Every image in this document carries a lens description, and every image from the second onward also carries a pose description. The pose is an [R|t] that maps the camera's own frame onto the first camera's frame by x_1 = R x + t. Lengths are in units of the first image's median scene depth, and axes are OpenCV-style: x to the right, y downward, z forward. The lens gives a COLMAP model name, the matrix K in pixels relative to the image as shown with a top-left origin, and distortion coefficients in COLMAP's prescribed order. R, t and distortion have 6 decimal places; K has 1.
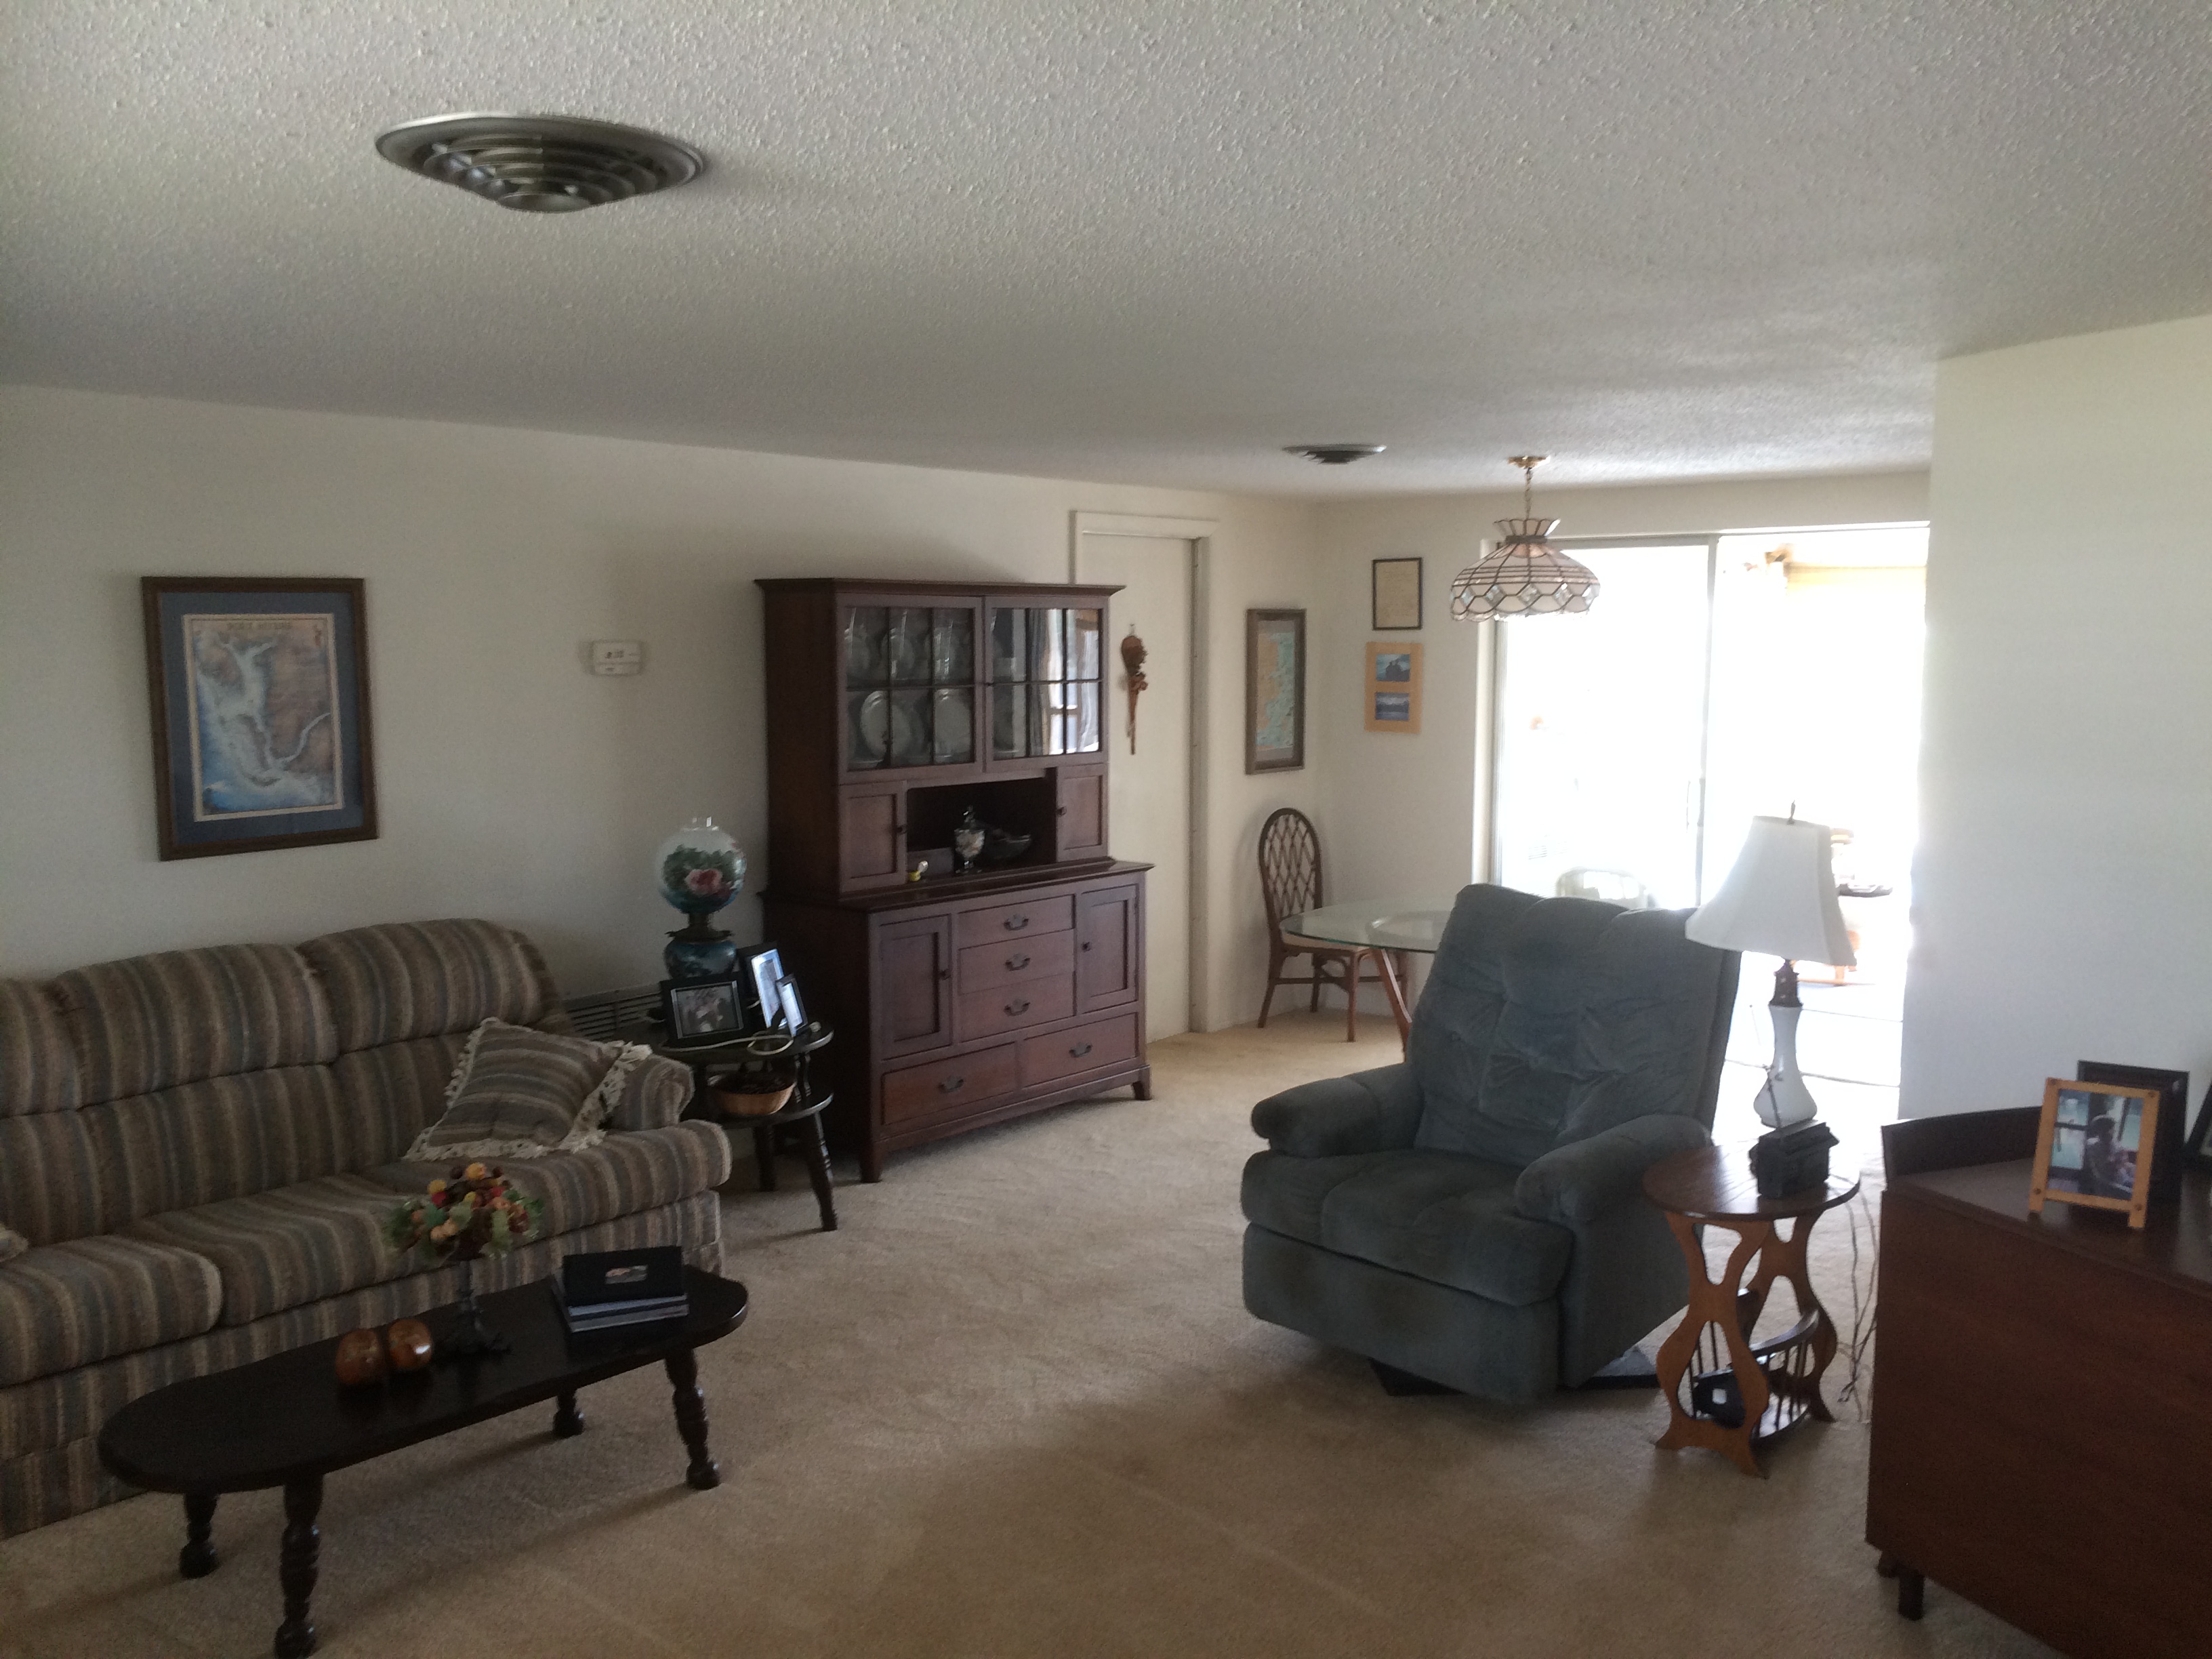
lens RADIAL K [[1908.1, 0, 1104.5], [0, 1908.1, 835.2], [0, 0, 1]] dist [0.041468, -0.022017]
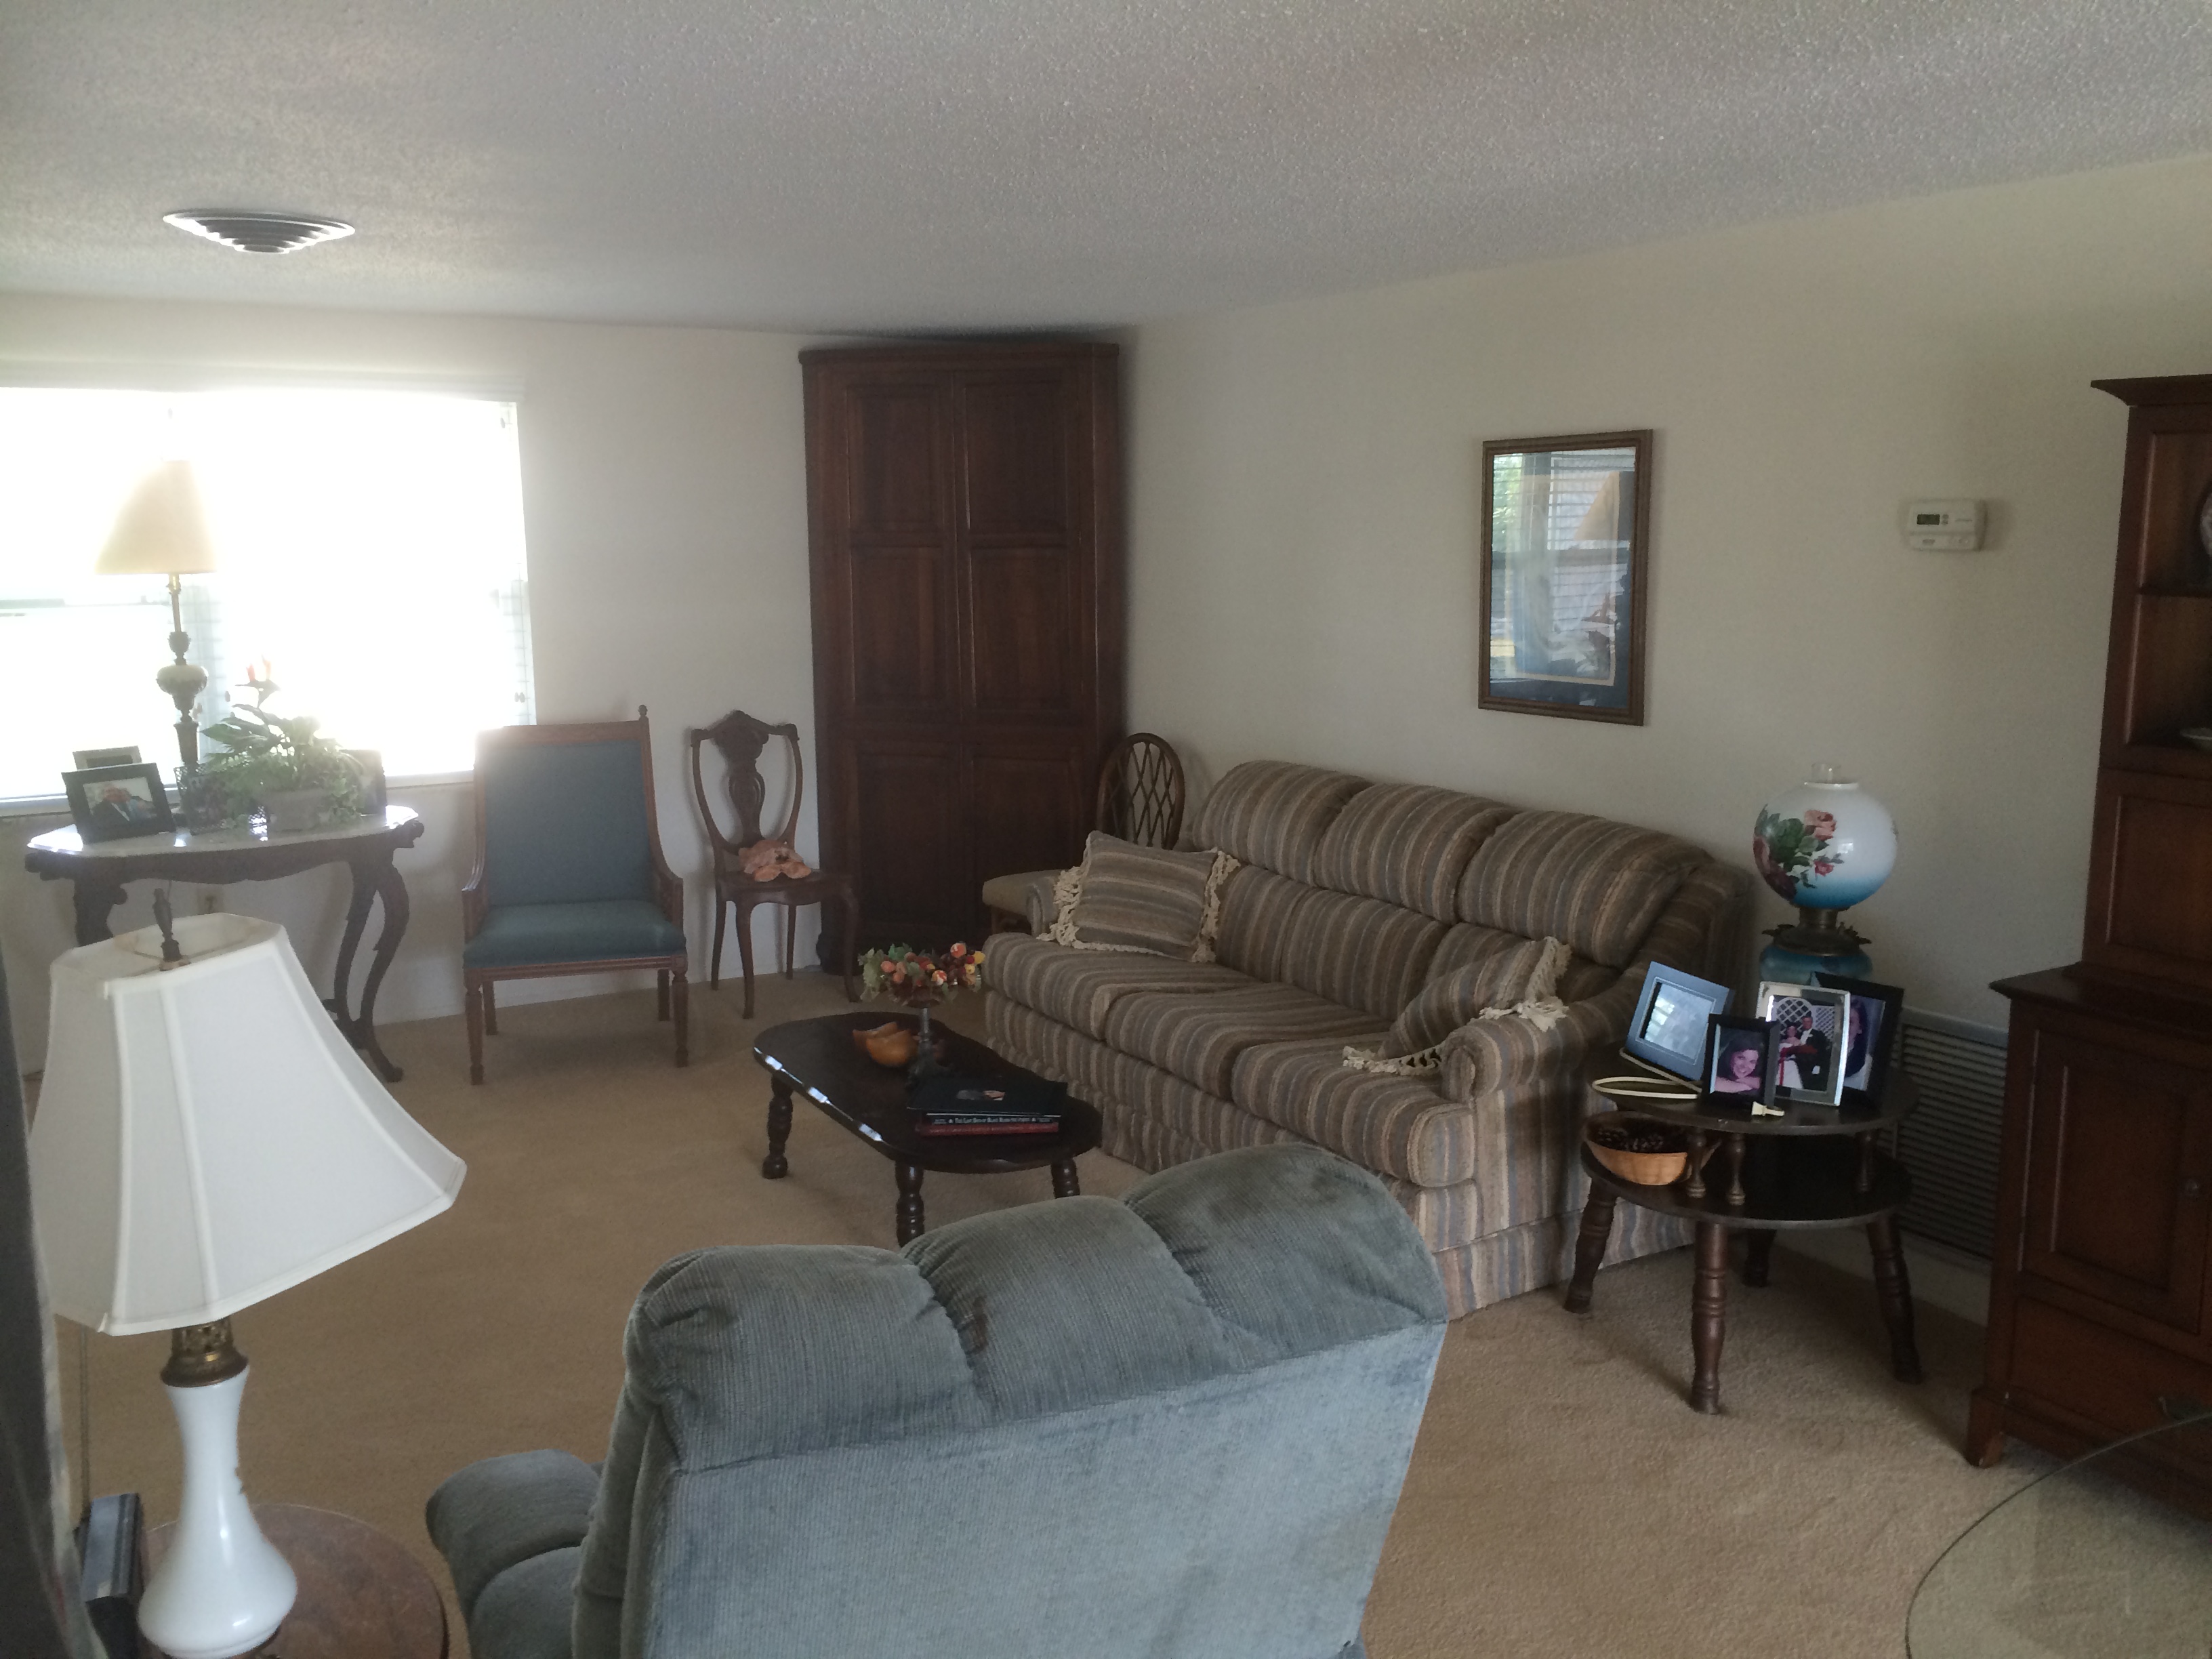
lens RADIAL K [[1908.1, 0, 1103.9], [0, 1908.1, 840.3], [0, 0, 1]] dist [0.041468, -0.022017]
pose [[-0.315046, 0.162631, -0.935039, 0.549332], [-0.101628, 0.973764, 0.203608, -0.104264], [0.943620, 0.159172, -0.290252, 1.057338]]
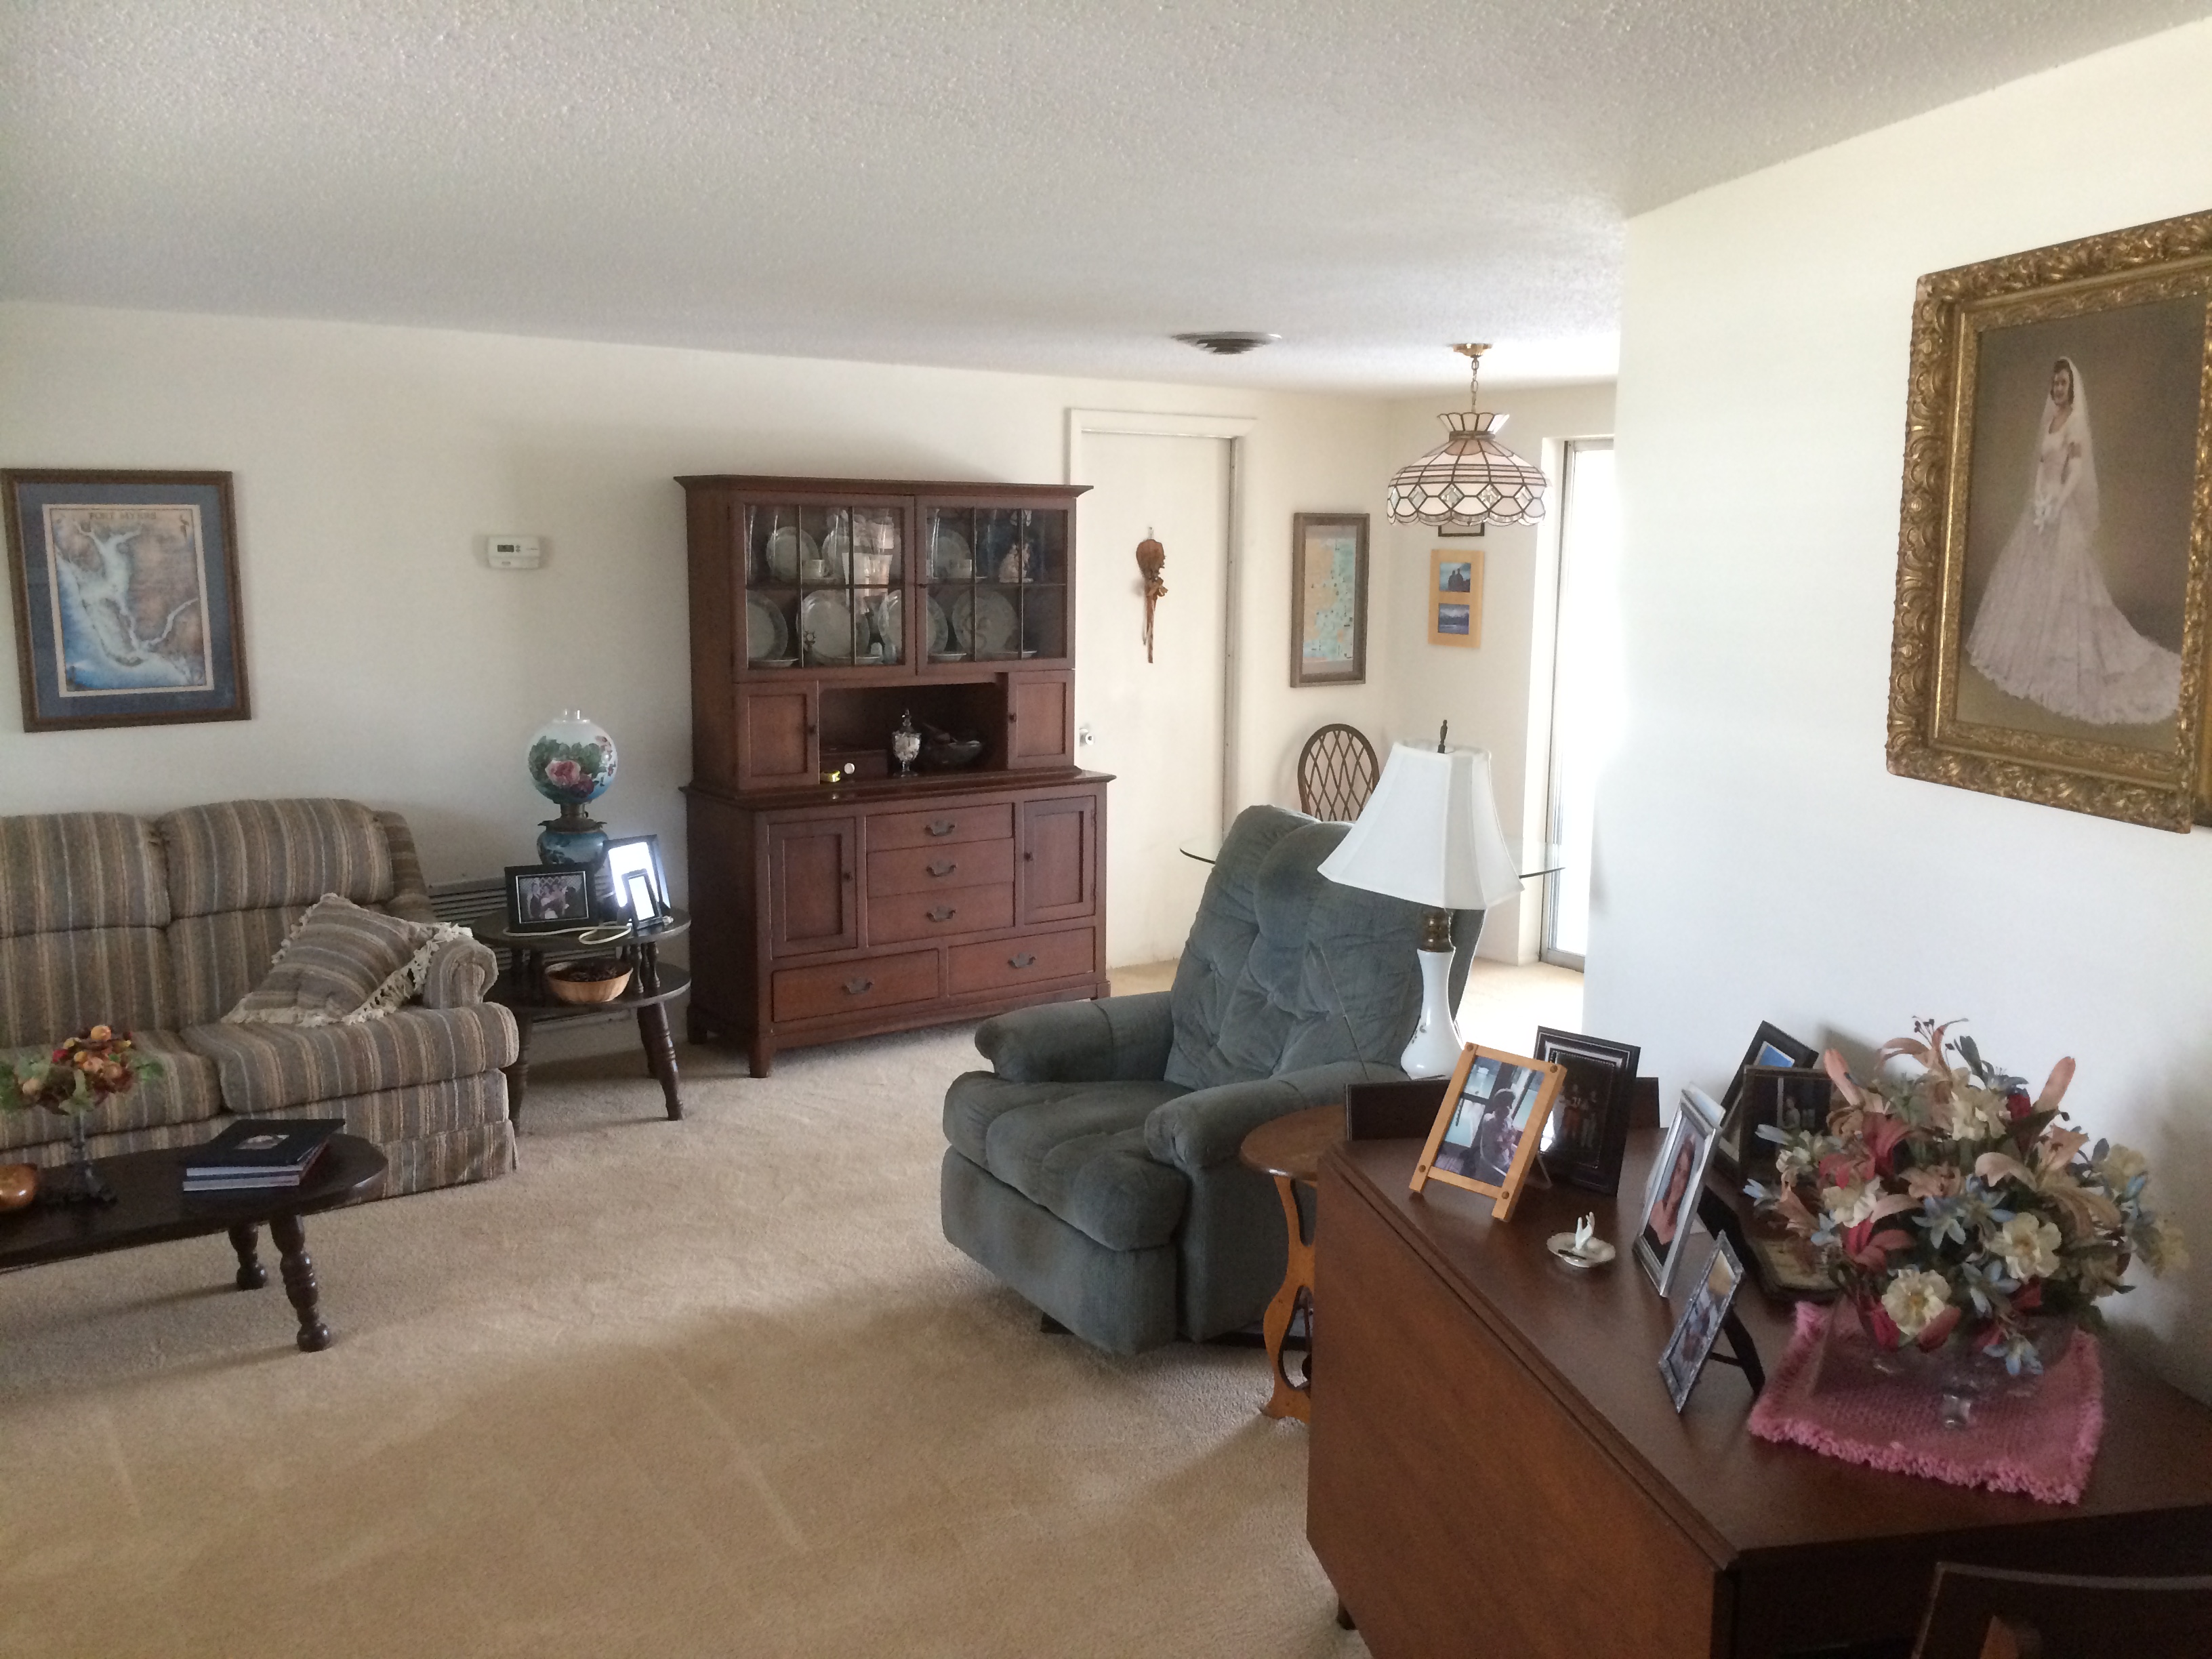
lens RADIAL K [[1908.1, 0, 1105.6], [0, 1908.1, 832.7], [0, 0, 1]] dist [0.041468, -0.022017]
pose [[0.972853, 0.045015, -0.227002, 0.332646], [-0.034807, 0.998203, 0.048776, -0.004091], [0.228789, -0.039551, 0.972672, 0.074062]]
